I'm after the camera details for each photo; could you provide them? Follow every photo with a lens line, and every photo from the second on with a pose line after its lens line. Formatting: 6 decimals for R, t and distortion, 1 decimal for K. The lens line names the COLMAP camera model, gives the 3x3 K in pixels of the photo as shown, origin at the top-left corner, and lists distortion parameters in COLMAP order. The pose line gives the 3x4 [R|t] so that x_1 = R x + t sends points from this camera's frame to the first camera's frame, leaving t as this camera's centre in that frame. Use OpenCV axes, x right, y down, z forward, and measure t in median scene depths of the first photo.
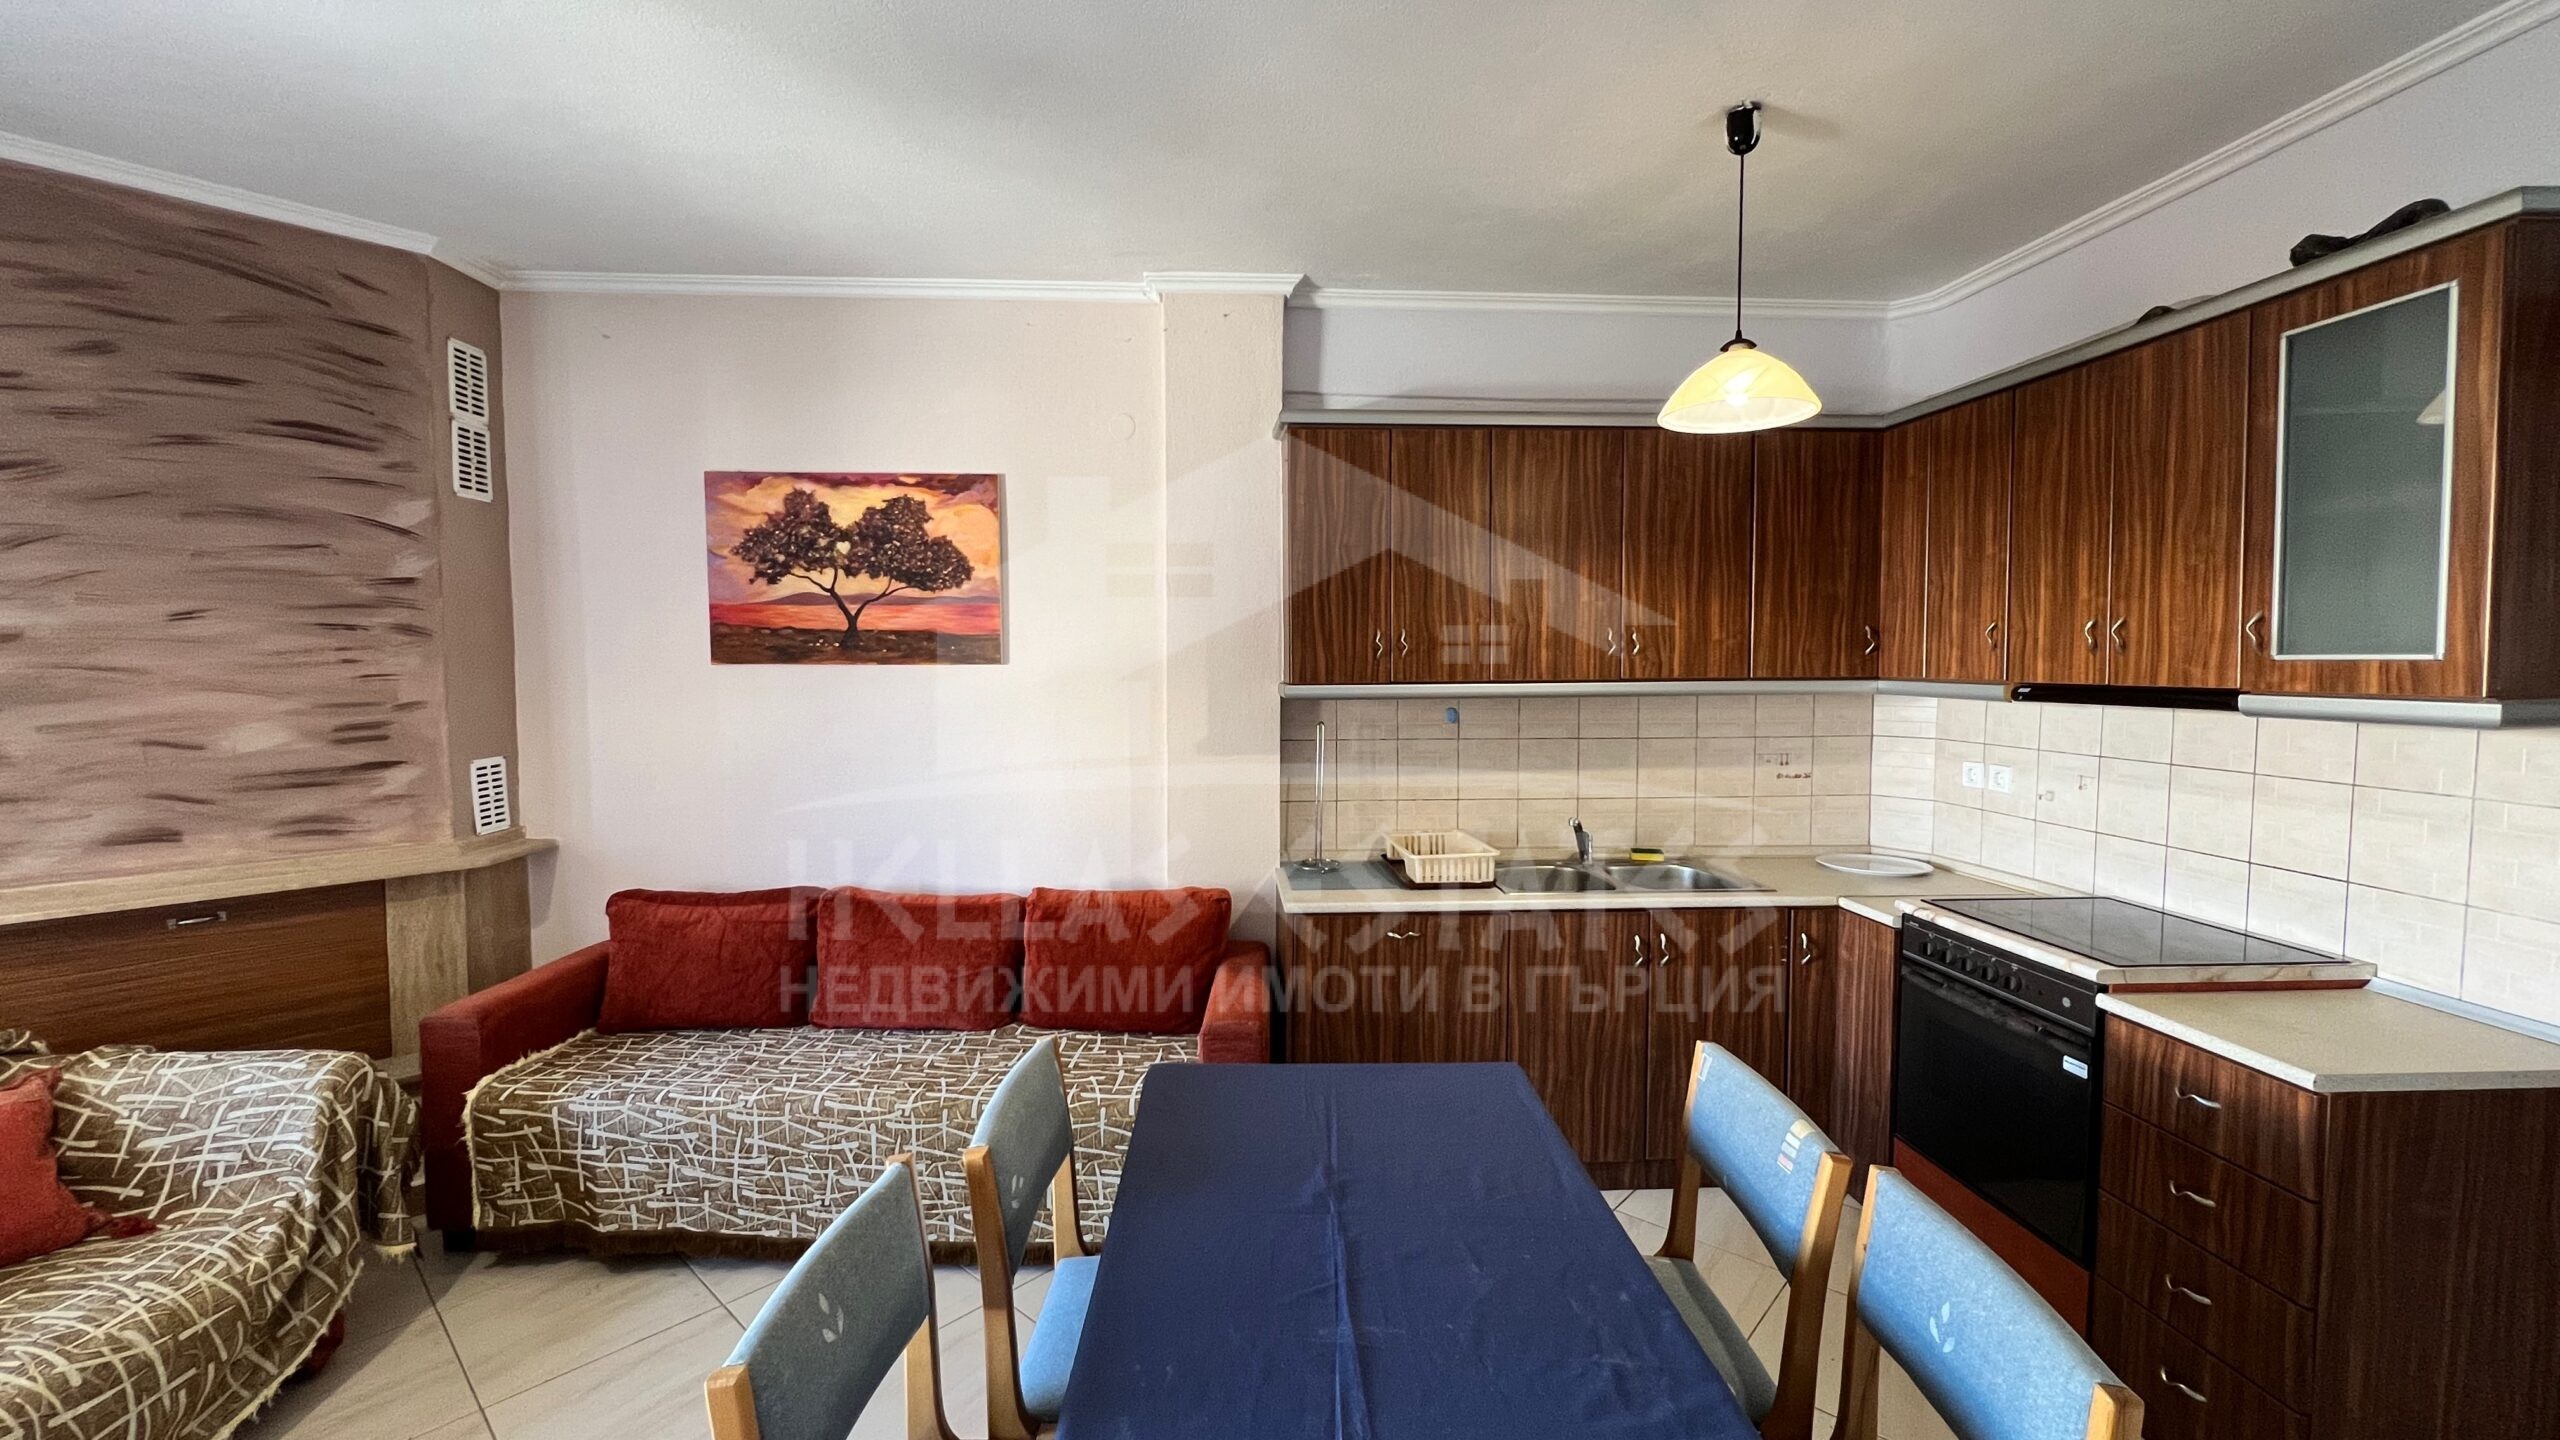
lens RADIAL K [[1026.6, 0, 1275.0], [0, 1026.6, 714.2], [0, 0, 1]] dist [-0.000195, -0.000231]
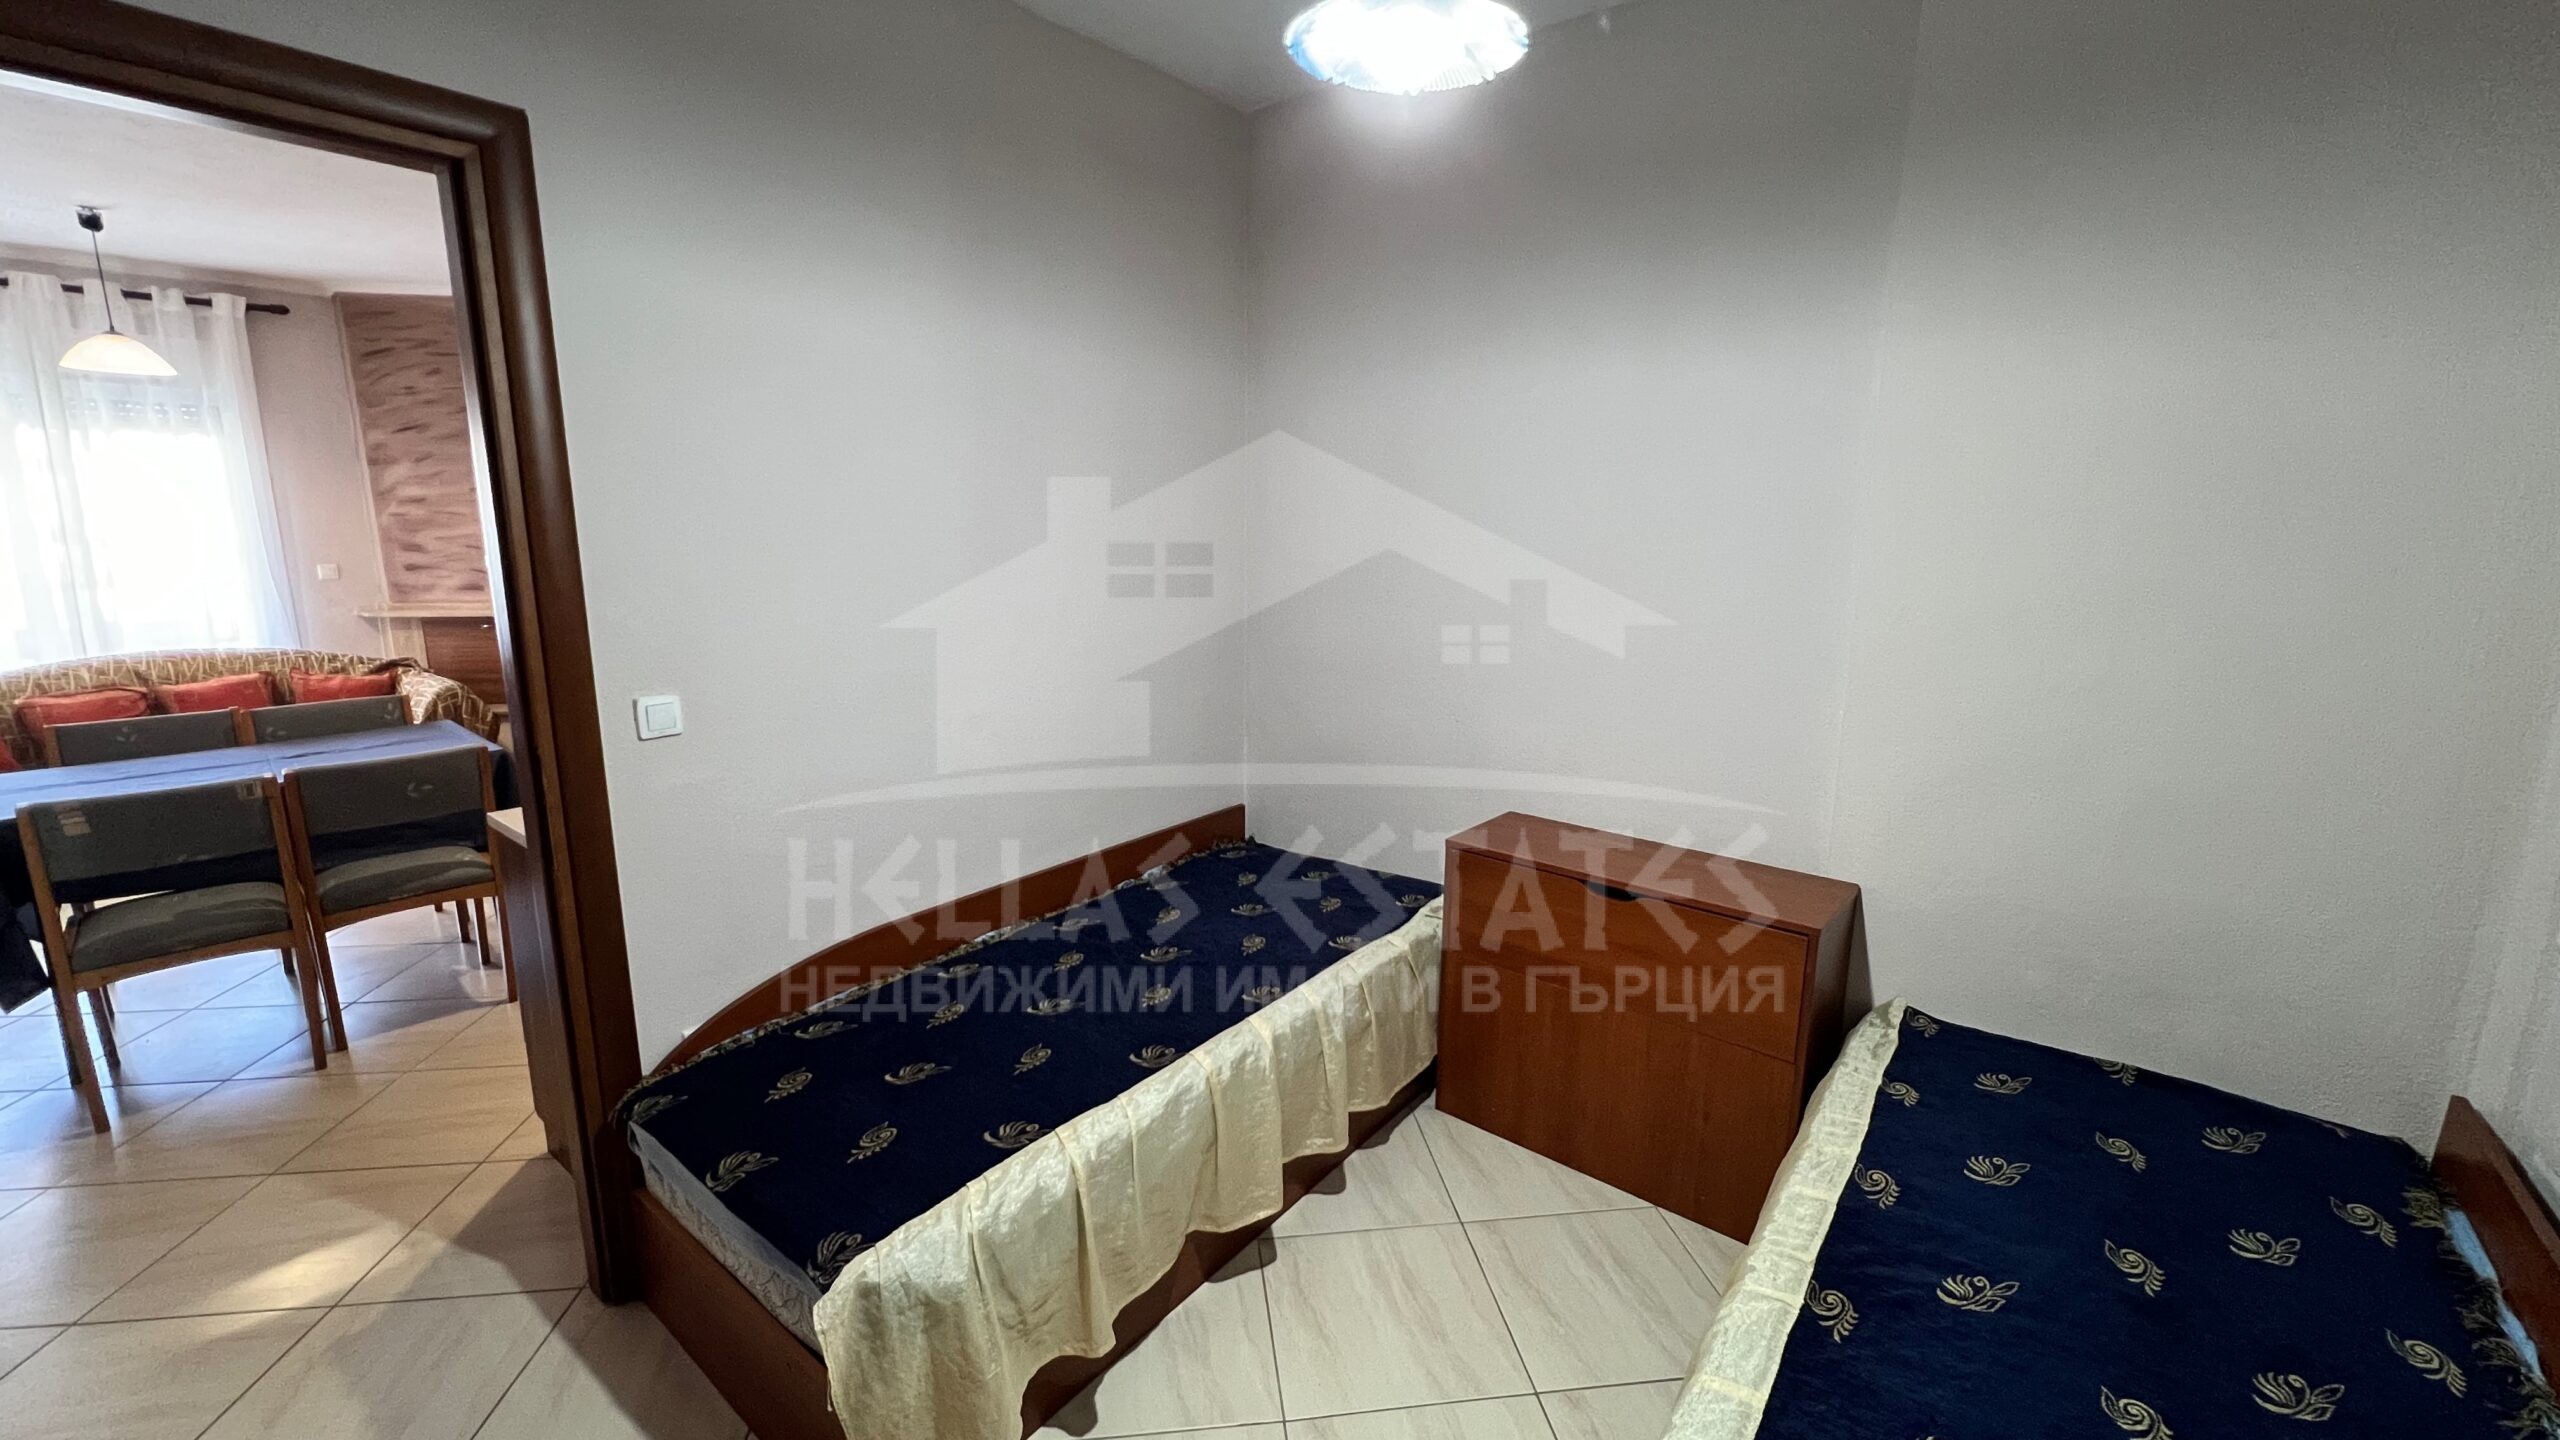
lens RADIAL K [[1013.0, 0, 1277.9], [0, 1013.0, 715.8], [0, 0, 1]] dist [-0.001528, -0.000548]
pose [[0.758302, 0.138966, -0.636920, 1.504651], [-0.046586, 0.986069, 0.159681, -0.037594], [0.650237, -0.091415, 0.754211, 0.365559]]
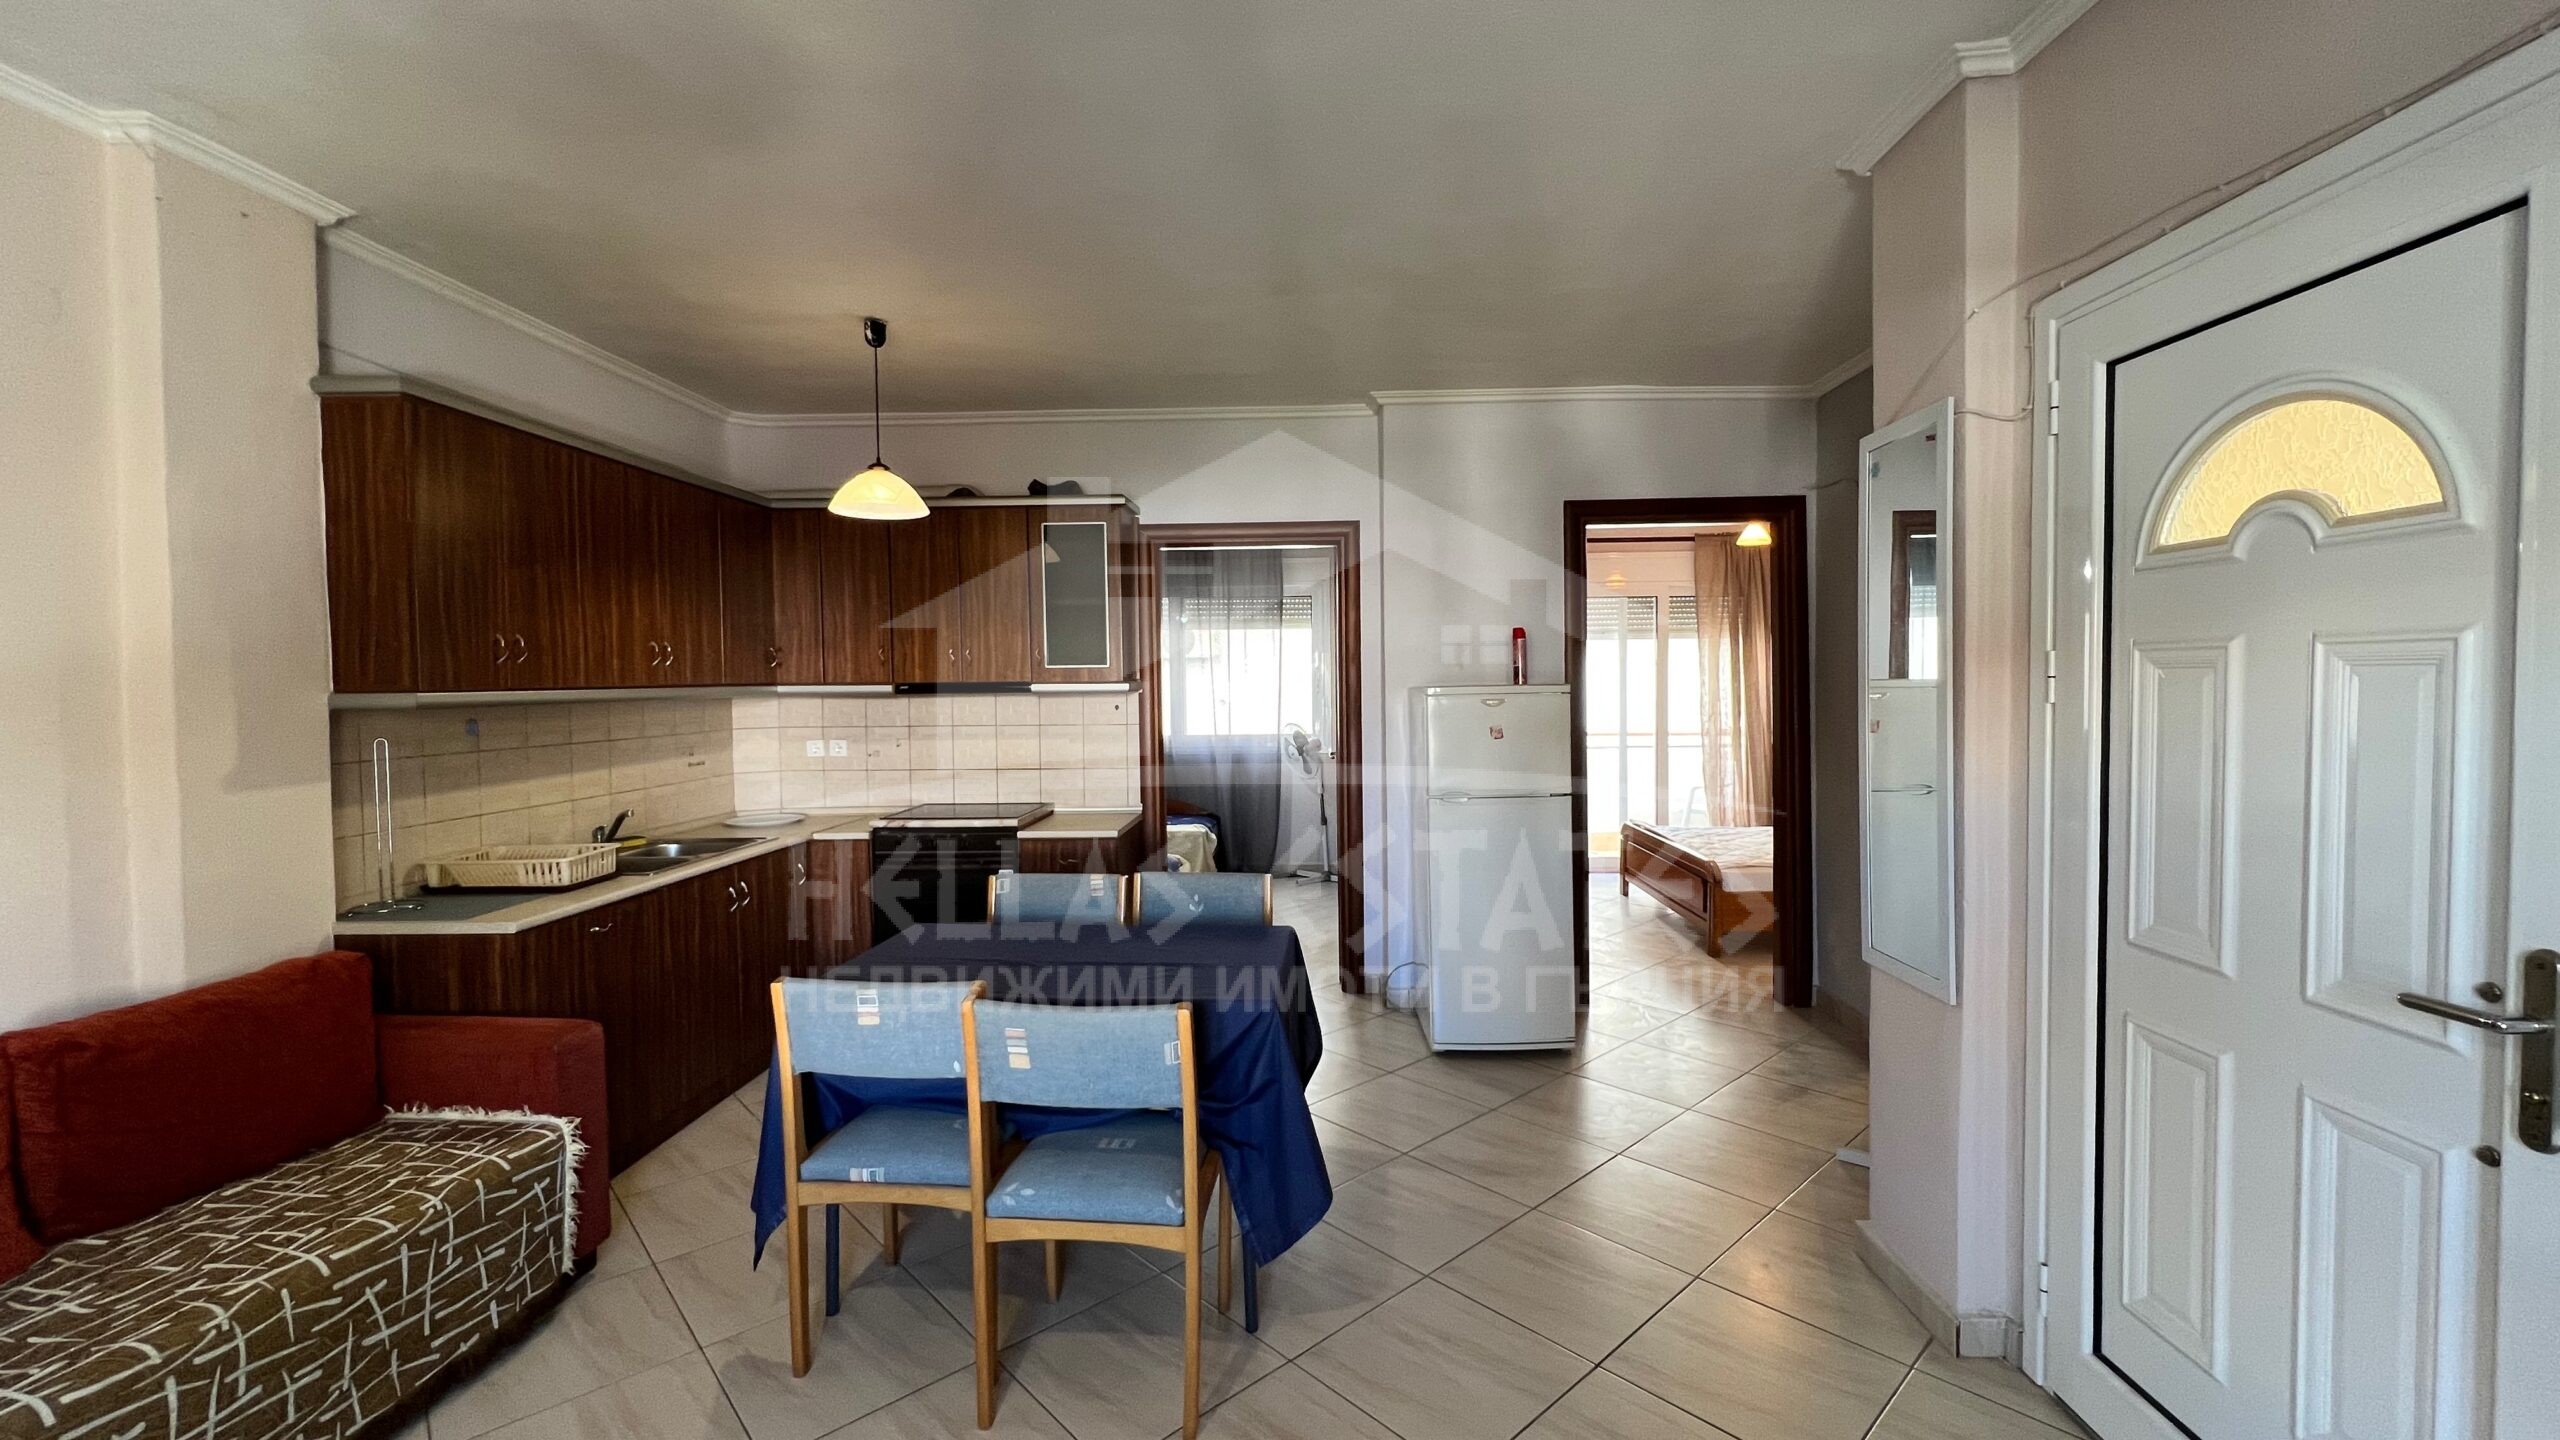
lens RADIAL K [[1026.6, 0, 1269.8], [0, 1026.6, 714.0], [0, 0, 1]] dist [-0.000195, -0.000231]
pose [[0.099421, -0.031753, 0.994539, -0.796683], [0.064366, 0.997603, 0.025416, 0.014436], [-0.992962, 0.061488, 0.101226, 0.196146]]
